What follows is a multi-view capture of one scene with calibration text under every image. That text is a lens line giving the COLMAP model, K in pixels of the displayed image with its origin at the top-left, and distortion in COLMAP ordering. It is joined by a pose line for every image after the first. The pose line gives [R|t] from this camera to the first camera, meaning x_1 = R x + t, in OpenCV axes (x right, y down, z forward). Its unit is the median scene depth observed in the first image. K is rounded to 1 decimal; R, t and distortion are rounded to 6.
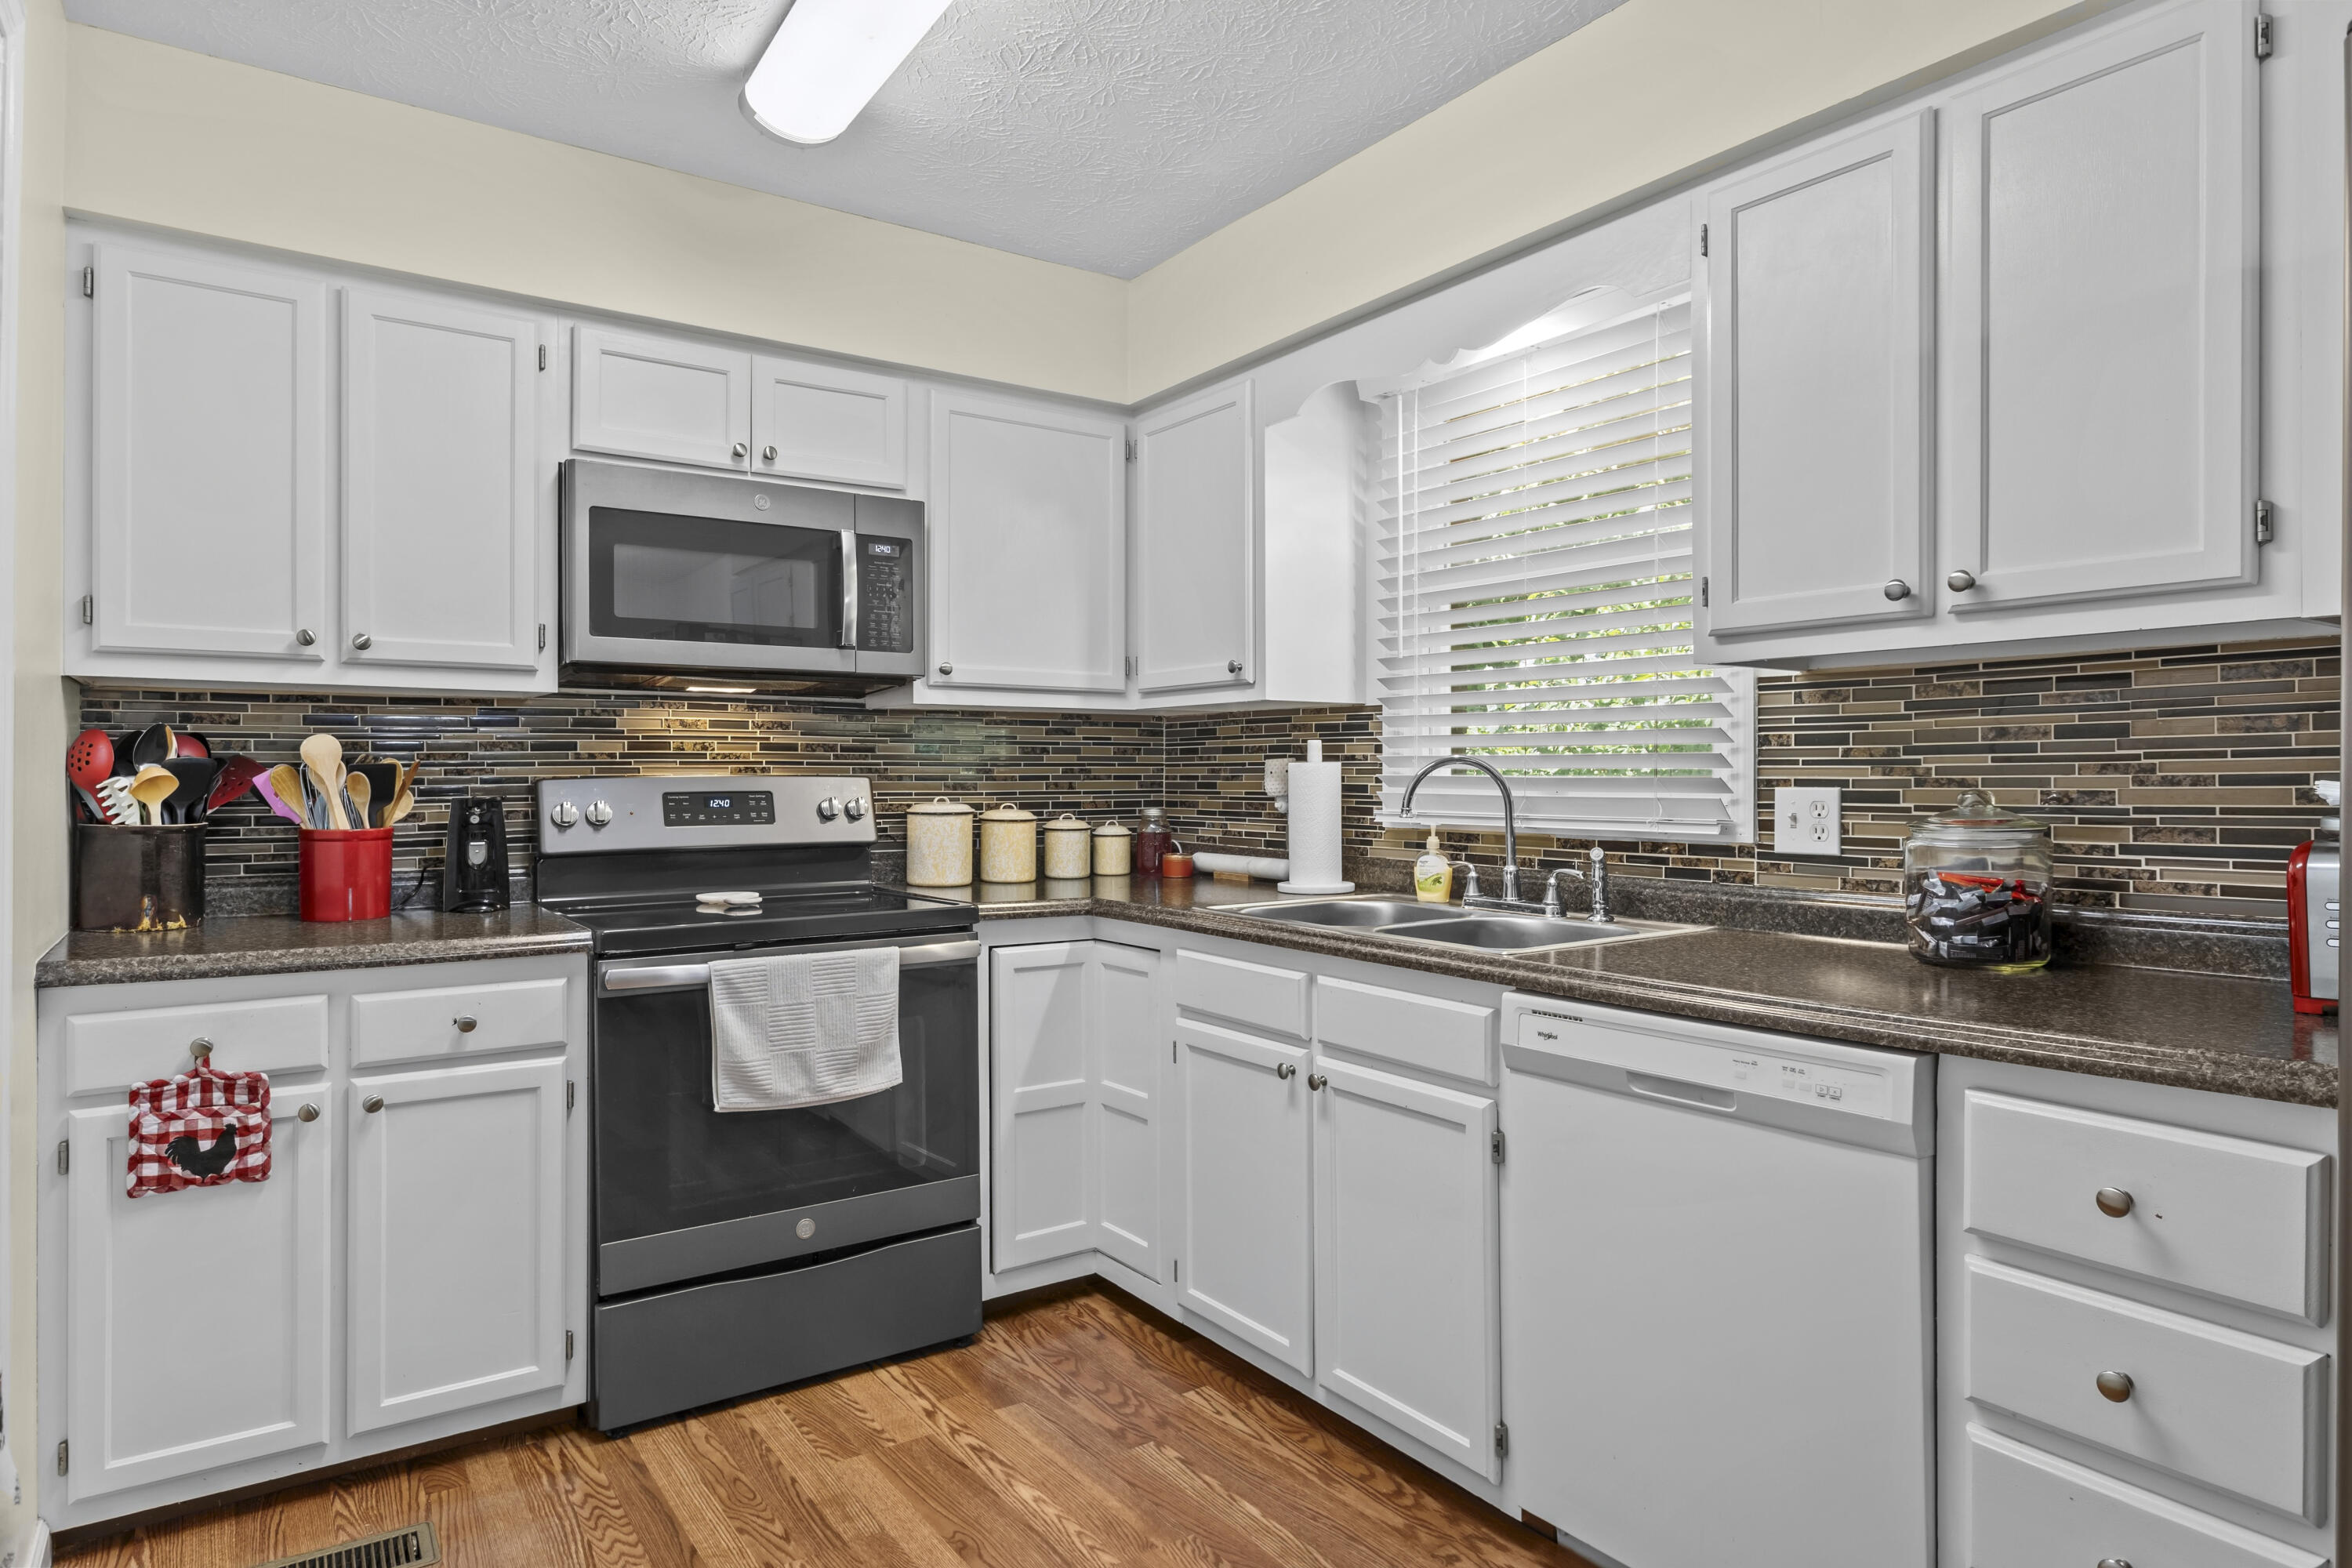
lens RADIAL K [[1381.3, 0, 1177.4], [0, 1381.3, 771.8], [0, 0, 1]] dist [0.003910, 0.001330]
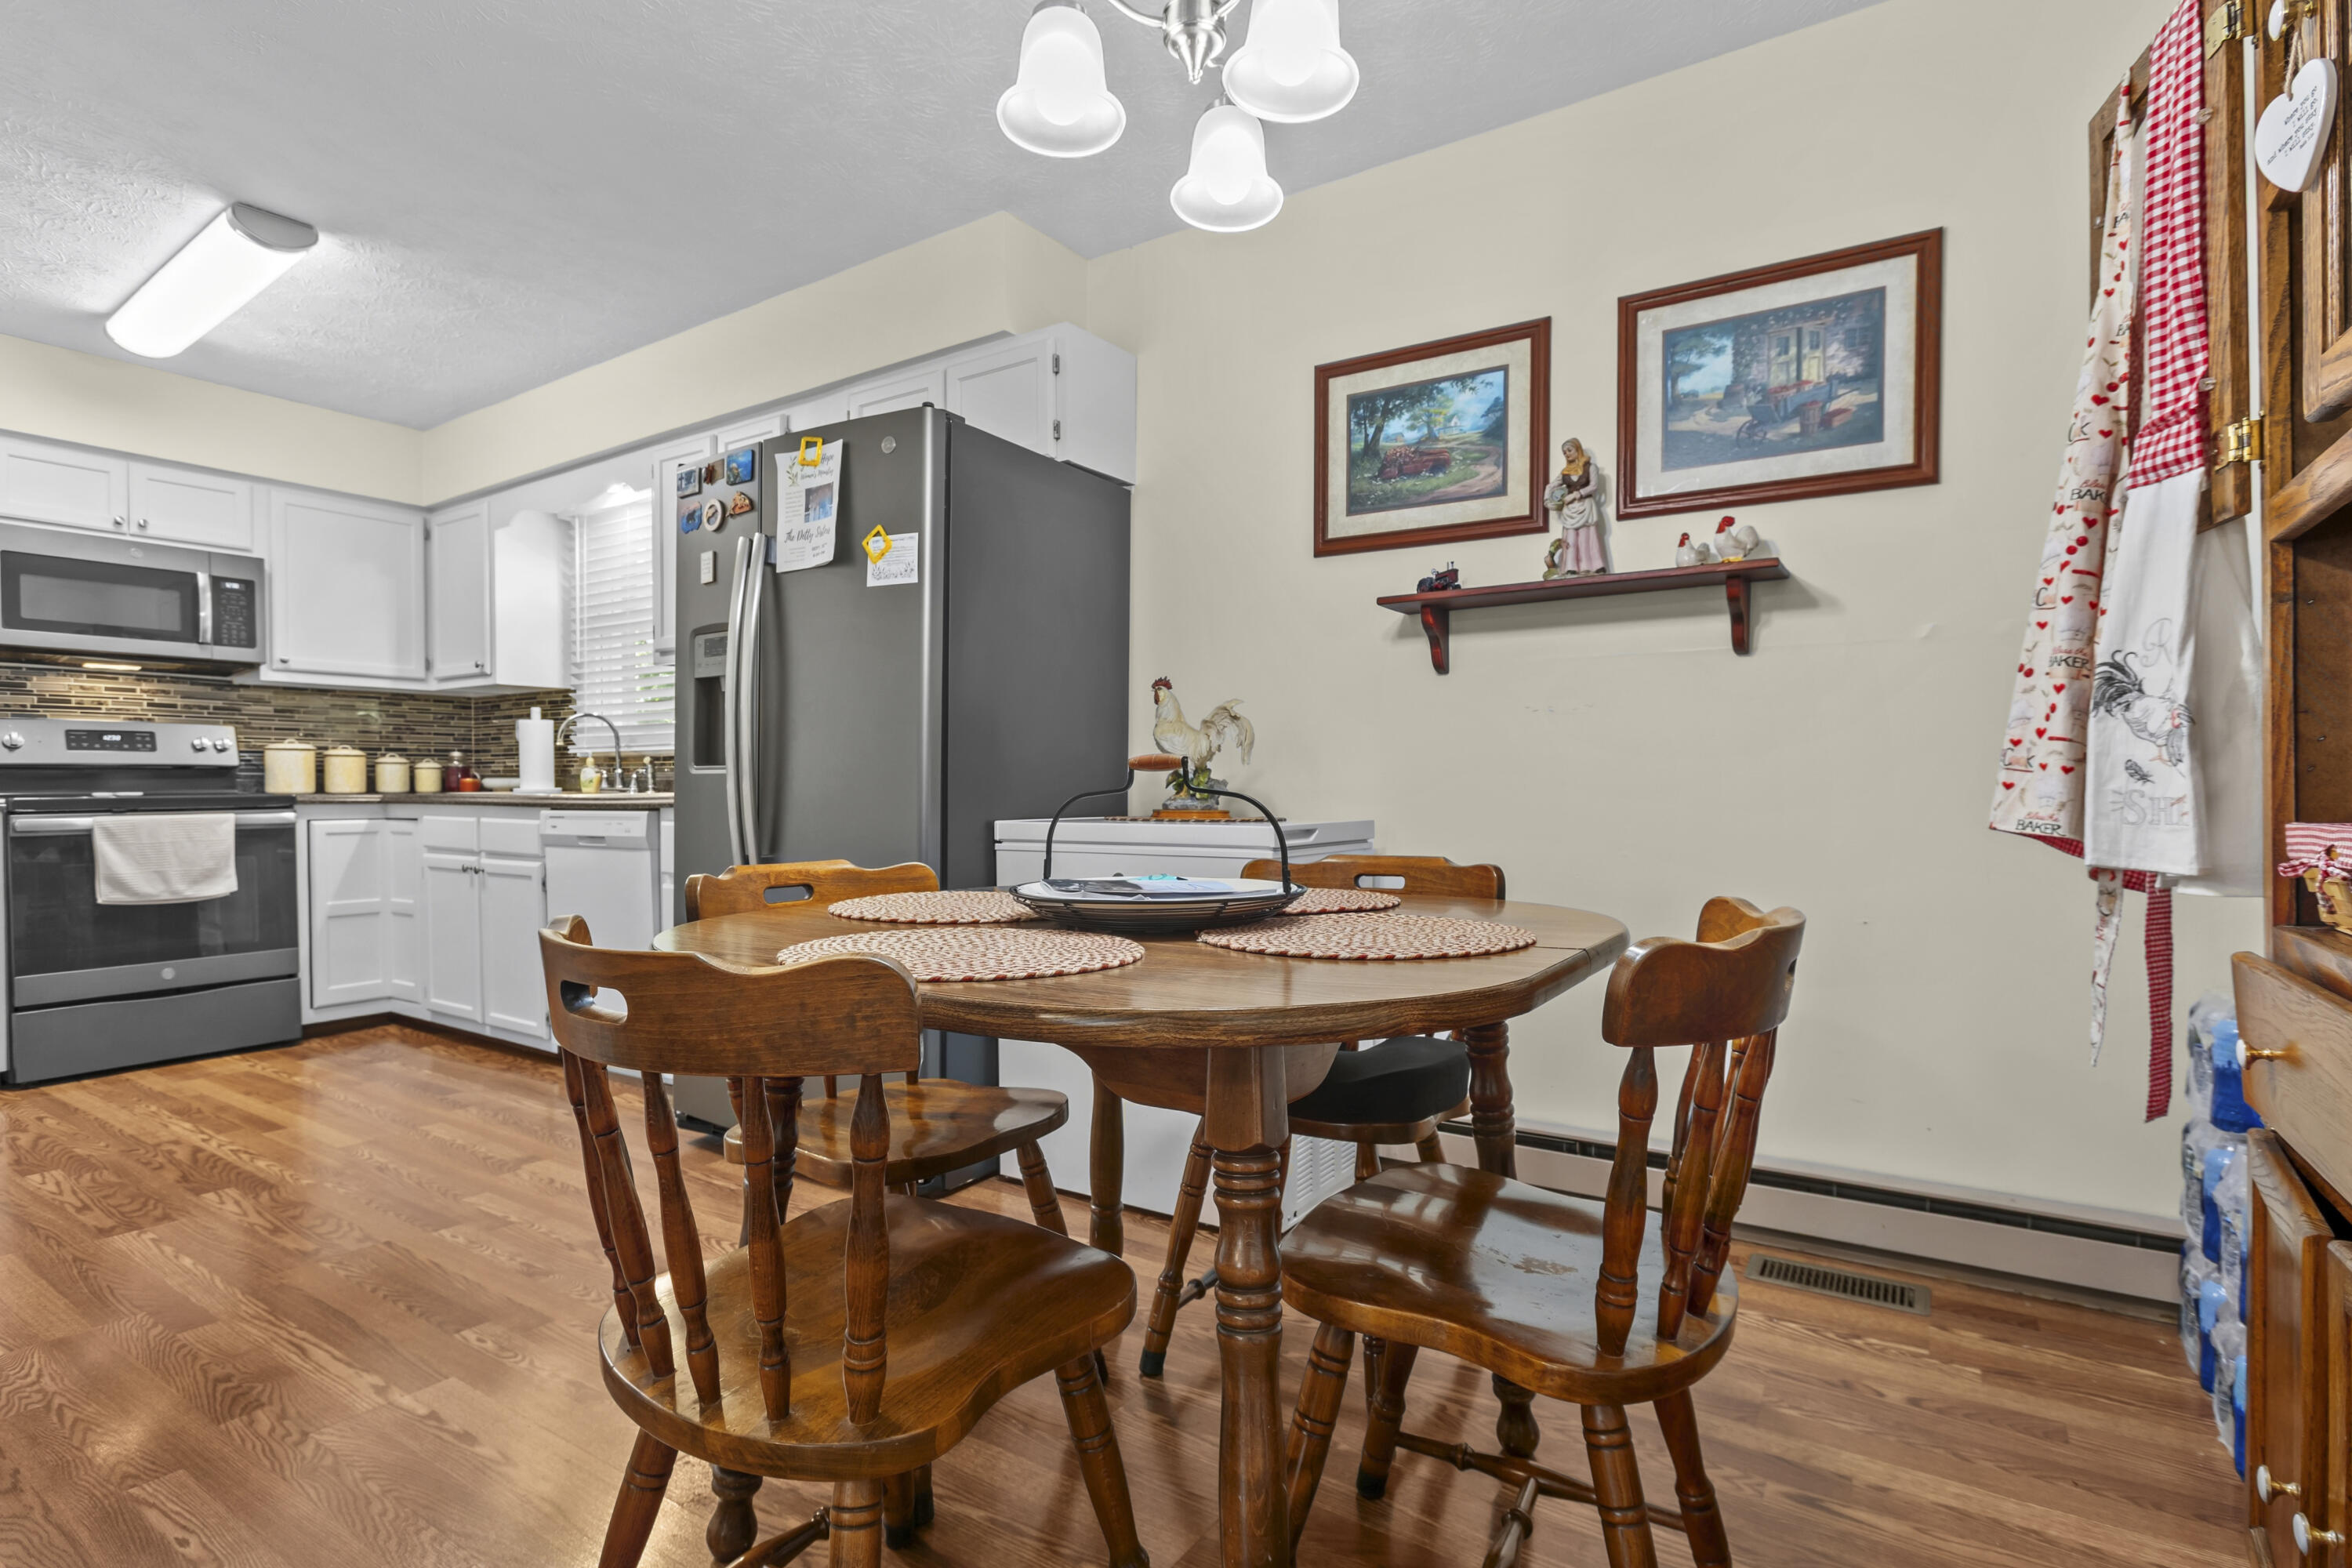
lens RADIAL K [[1151.3, 0, 1175.9], [0, 1151.3, 806.6], [0, 0, 1]] dist [-0.002285, 0.001190]
pose [[0.930135, -0.007481, 0.367142, 0.330441], [-0.000333, 0.999775, 0.021216, 0.074650], [-0.367218, -0.019856, 0.929923, -0.704512]]
